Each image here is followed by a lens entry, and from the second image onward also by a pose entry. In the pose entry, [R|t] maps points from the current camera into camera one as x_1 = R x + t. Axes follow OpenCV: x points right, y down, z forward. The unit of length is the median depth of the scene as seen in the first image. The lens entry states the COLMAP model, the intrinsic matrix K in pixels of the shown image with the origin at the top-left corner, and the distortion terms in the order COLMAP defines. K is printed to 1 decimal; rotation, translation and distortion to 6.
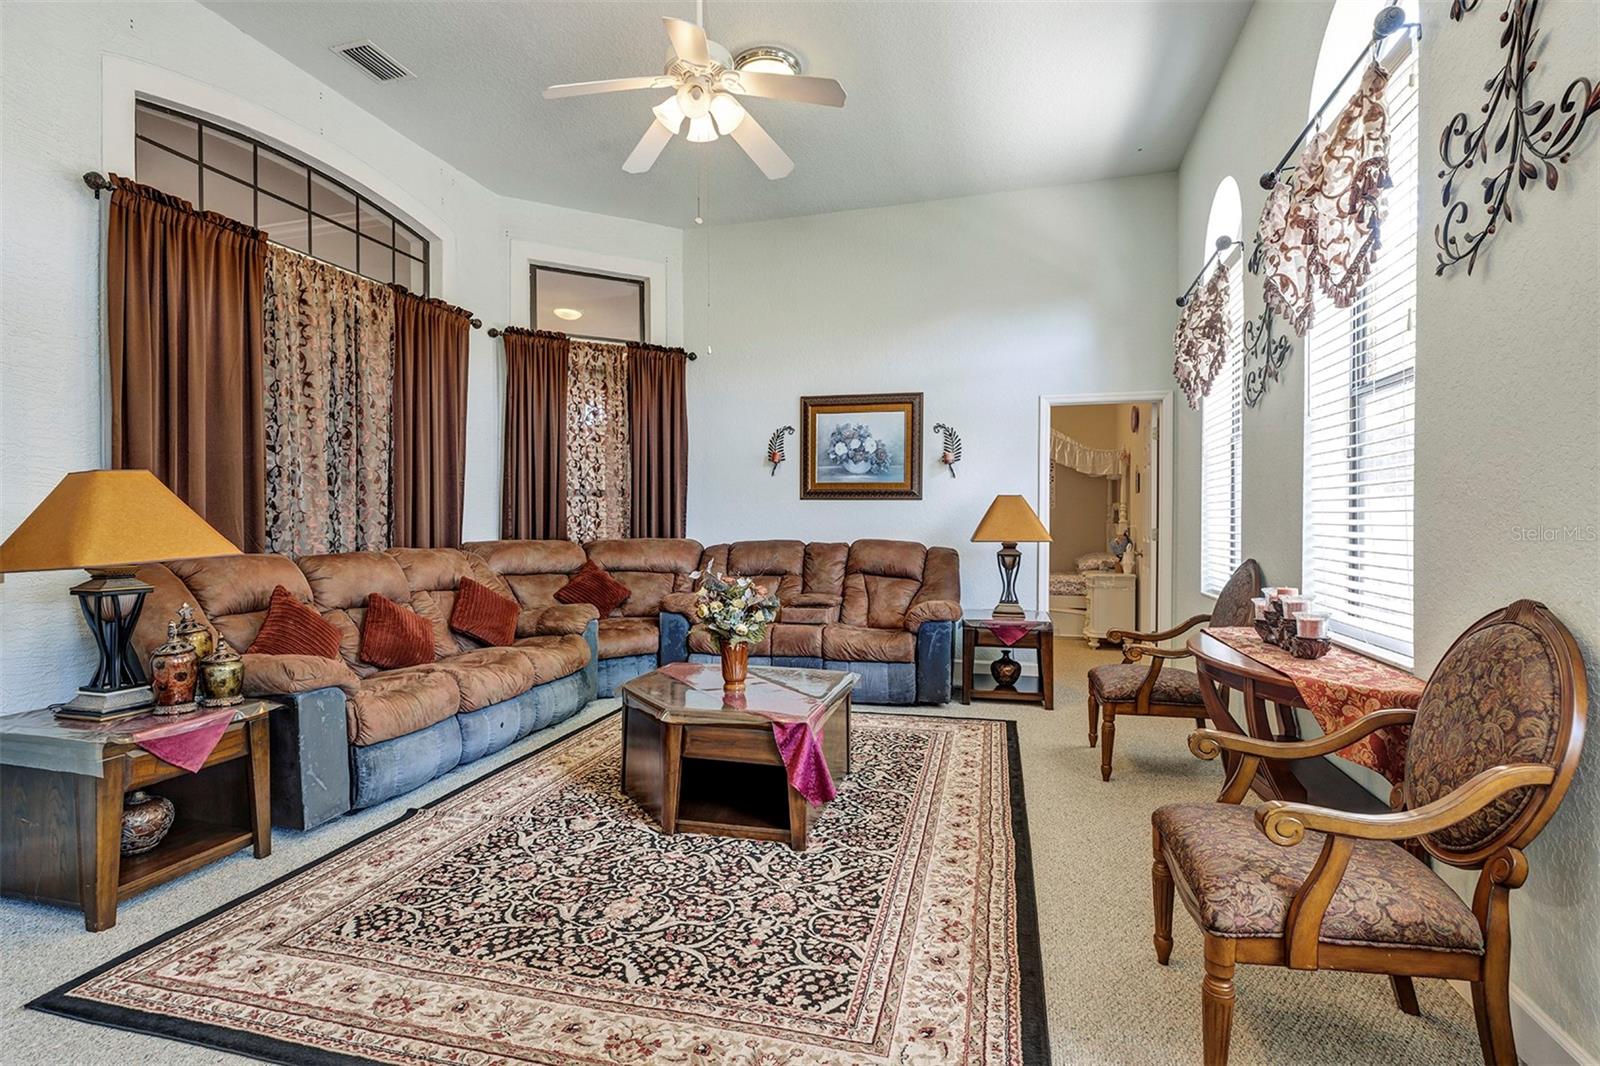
lens RADIAL K [[783.3, 0, 794.2], [0, 783.3, 526.0], [0, 0, 1]] dist [-0.005614, -0.000159]
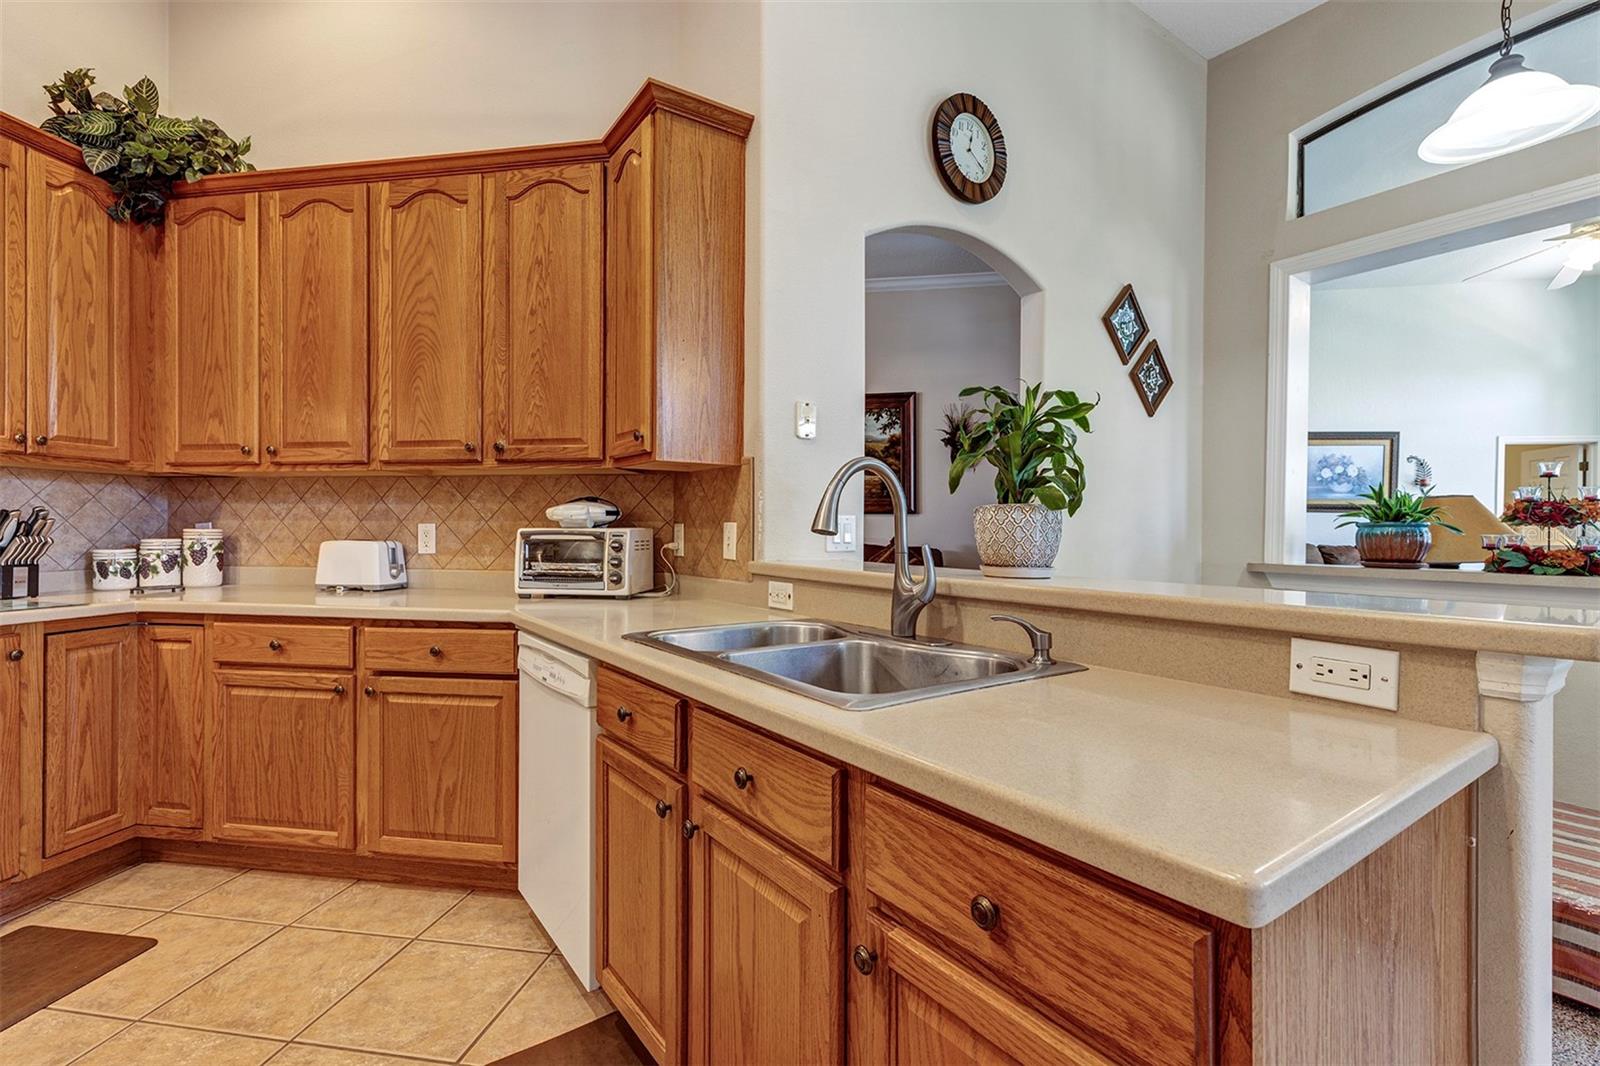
lens RADIAL K [[727.4, 0, 791.7], [0, 727.4, 526.7], [0, 0, 1]] dist [0.008584, -0.000631]
pose [[0.993924, 0.008455, 0.109742, -0.958655], [-0.007939, 0.999955, -0.005135, 0.003813], [-0.109780, 0.004233, 0.993947, -0.106078]]
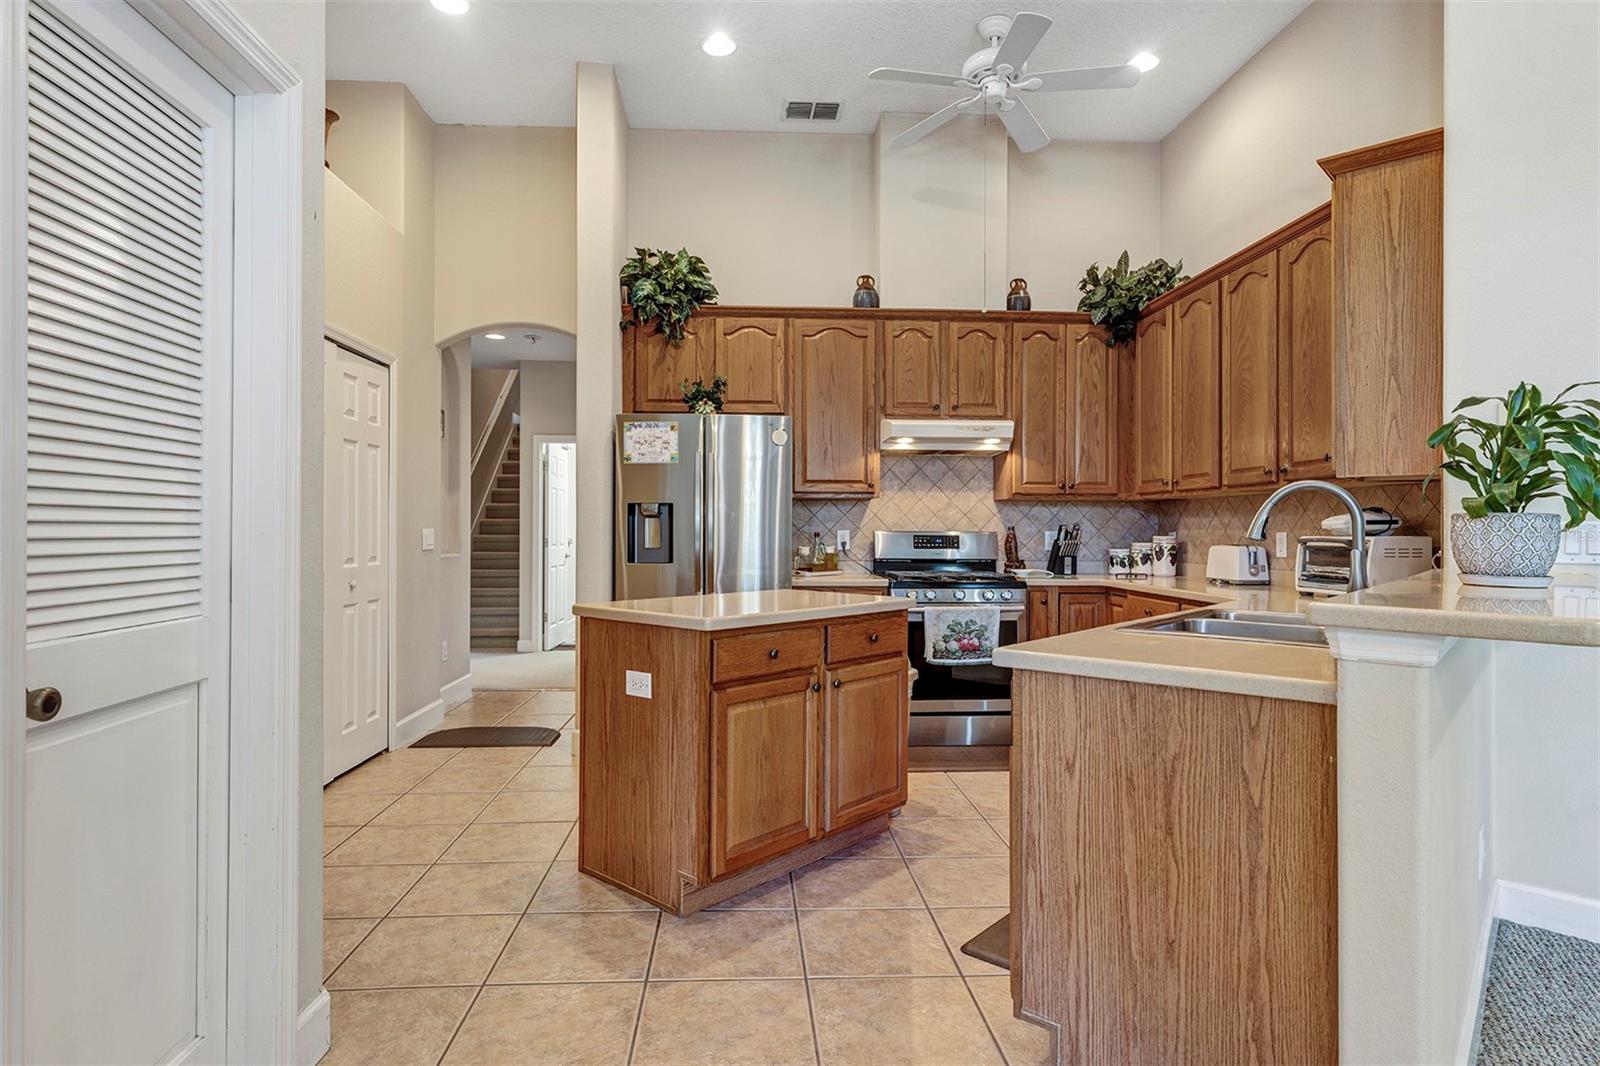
lens RADIAL K [[864.8, 0, 788.3], [0, 864.8, 532.0], [0, 0, 1]] dist [0.000702, 0.001452]
pose [[0.334478, 0.005969, -0.942384, -0.628006], [-0.006757, 0.999969, 0.003936, 0.000970], [0.942379, 0.005051, 0.334509, -0.201047]]
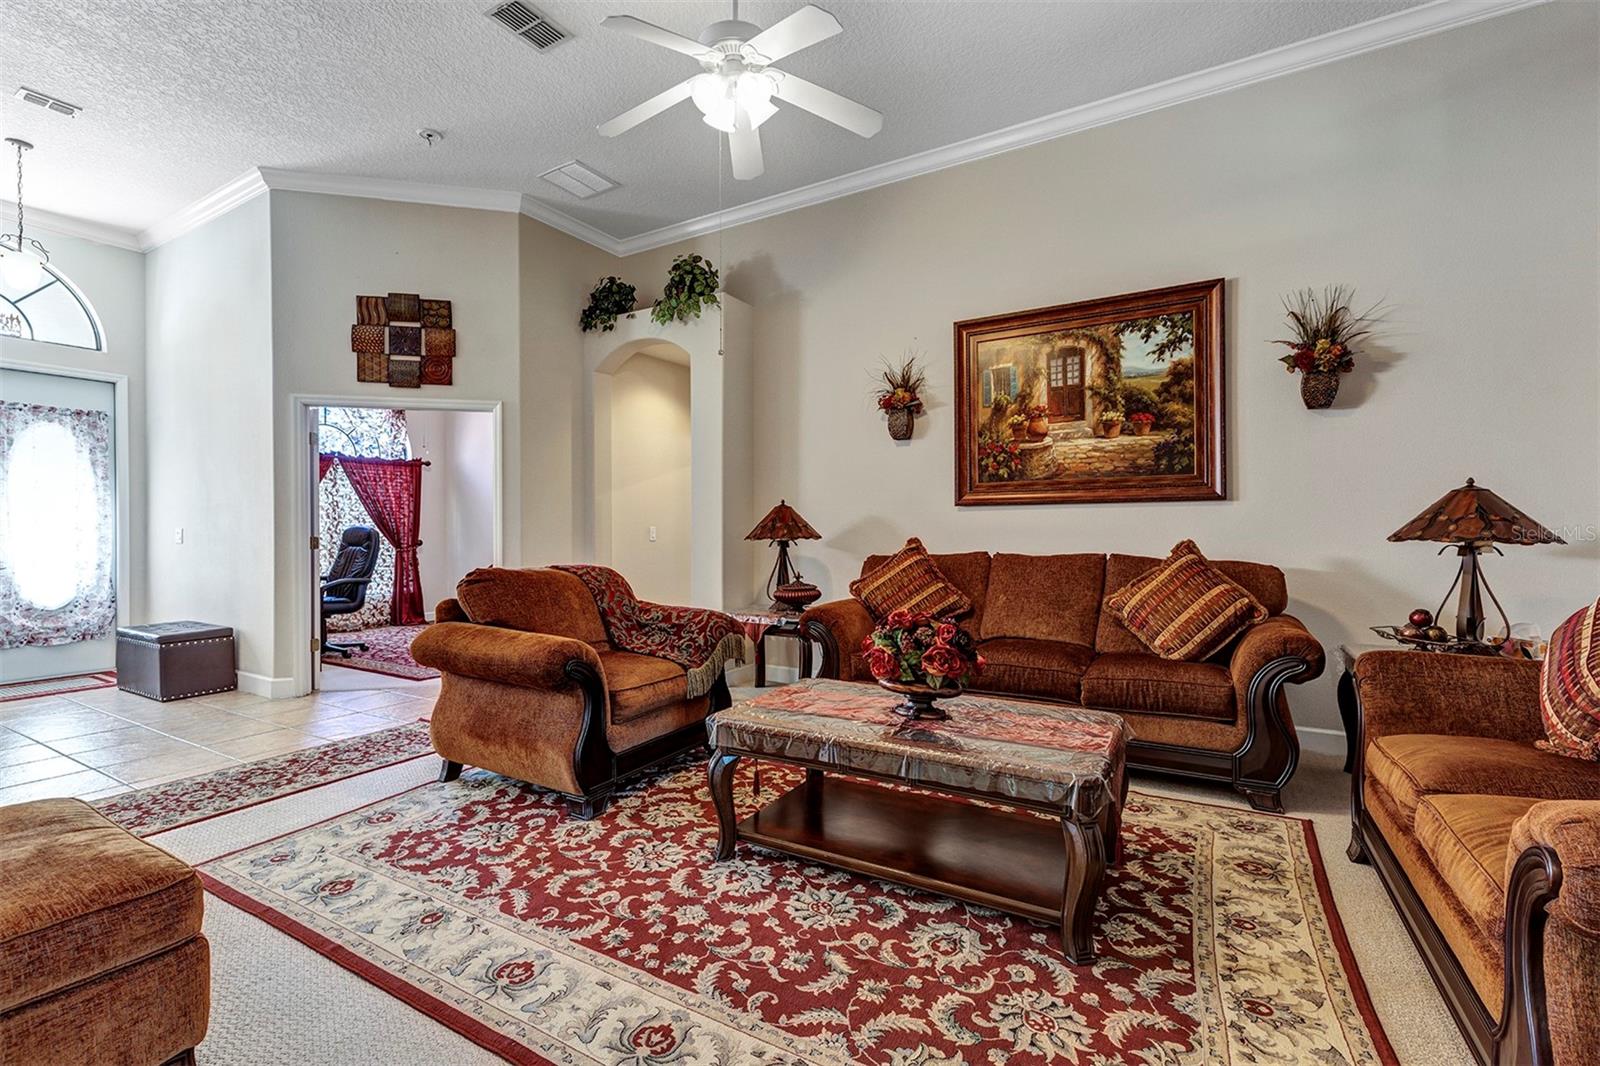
lens RADIAL K [[727.4, 0, 790.9], [0, 727.4, 528.6], [0, 0, 1]] dist [0.008584, -0.000631]
pose [[0.964857, 0.001928, -0.262767, -0.832530], [-0.002360, 0.999996, -0.001329, 0.002202], [0.262764, 0.001902, 0.964858, 0.313941]]
